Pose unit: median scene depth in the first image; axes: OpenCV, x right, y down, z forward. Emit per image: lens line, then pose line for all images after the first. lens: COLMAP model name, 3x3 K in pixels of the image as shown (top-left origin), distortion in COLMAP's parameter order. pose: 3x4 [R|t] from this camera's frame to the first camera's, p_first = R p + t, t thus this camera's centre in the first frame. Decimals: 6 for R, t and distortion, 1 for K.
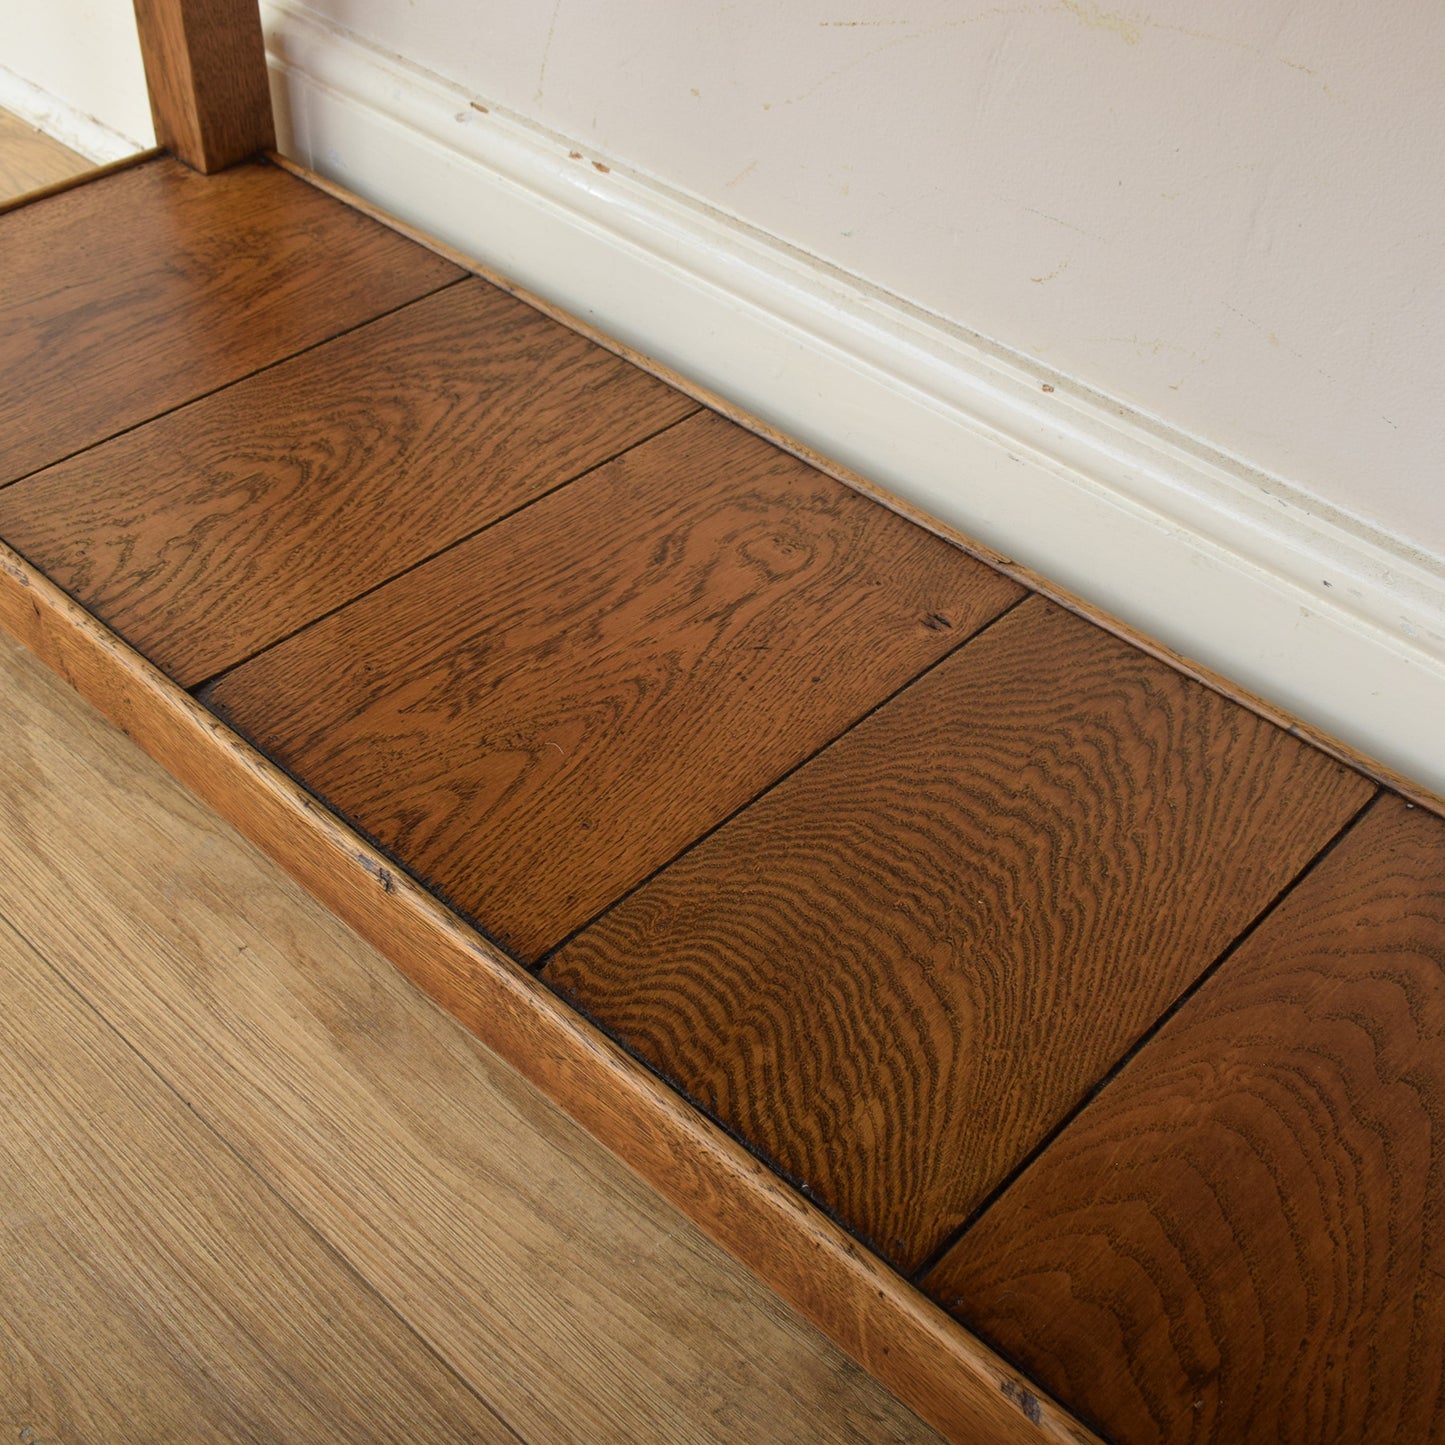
lens RADIAL K [[1807.2, 0, 724.6], [0, 1807.2, 718.8], [0, 0, 1]] dist [-0.021569, 0.000000]
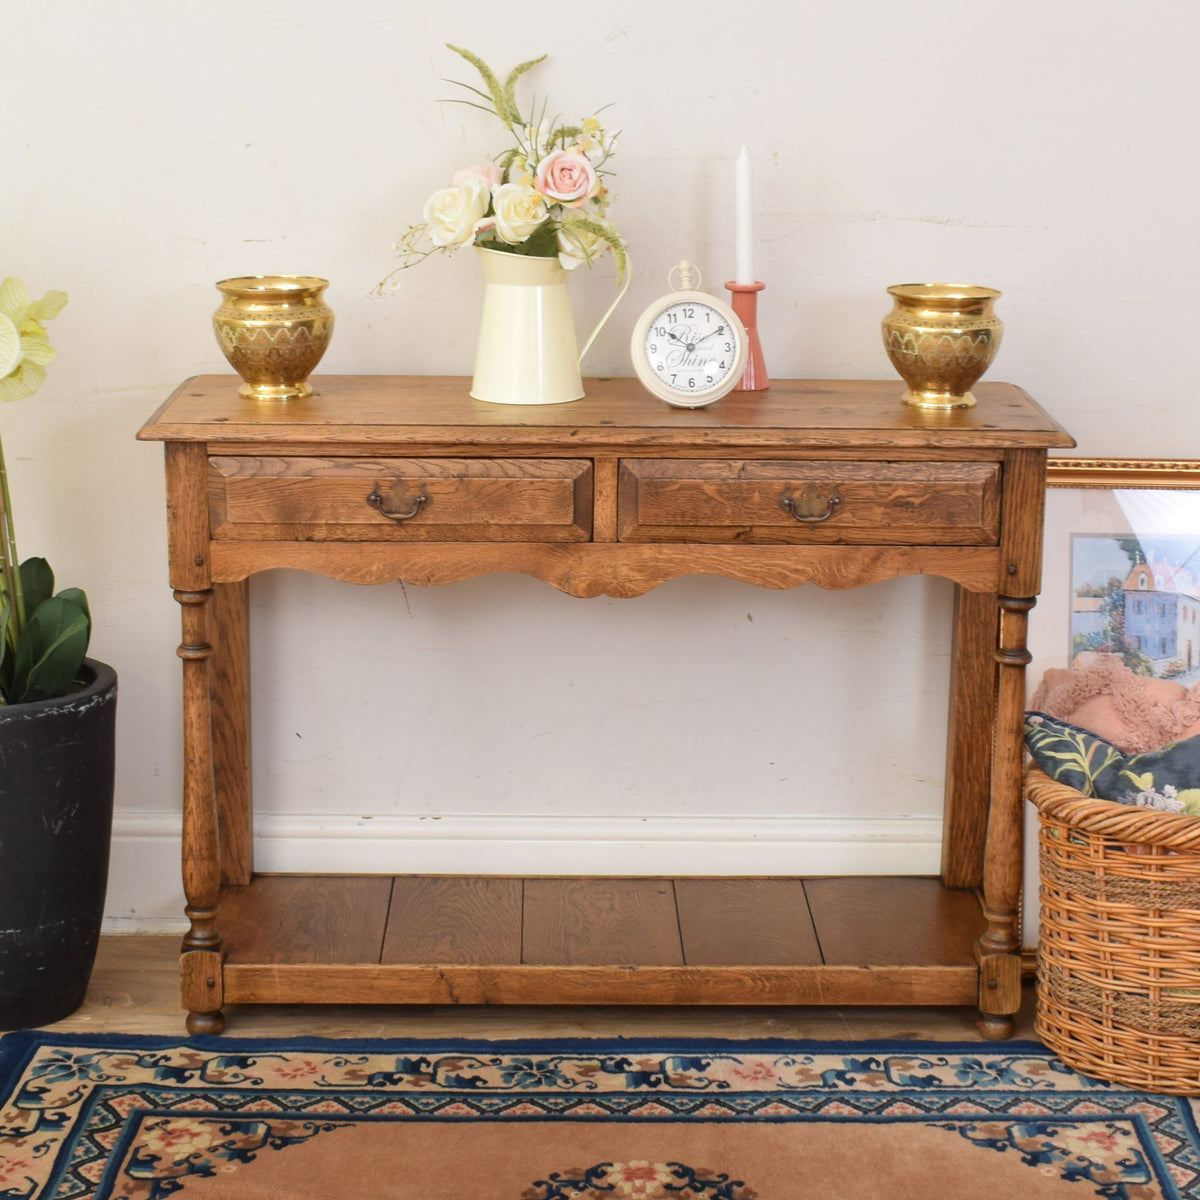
lens RADIAL K [[2478.7, 0, 589.5], [0, 2478.7, 545.8], [0, 0, 1]] dist [-0.030129, 0.000000]
pose [[0.722496, -0.193382, 0.663779, -2.645328], [0.488085, 0.822646, -0.291595, 0.627743], [-0.489666, 0.534657, 0.688745, -2.145990]]
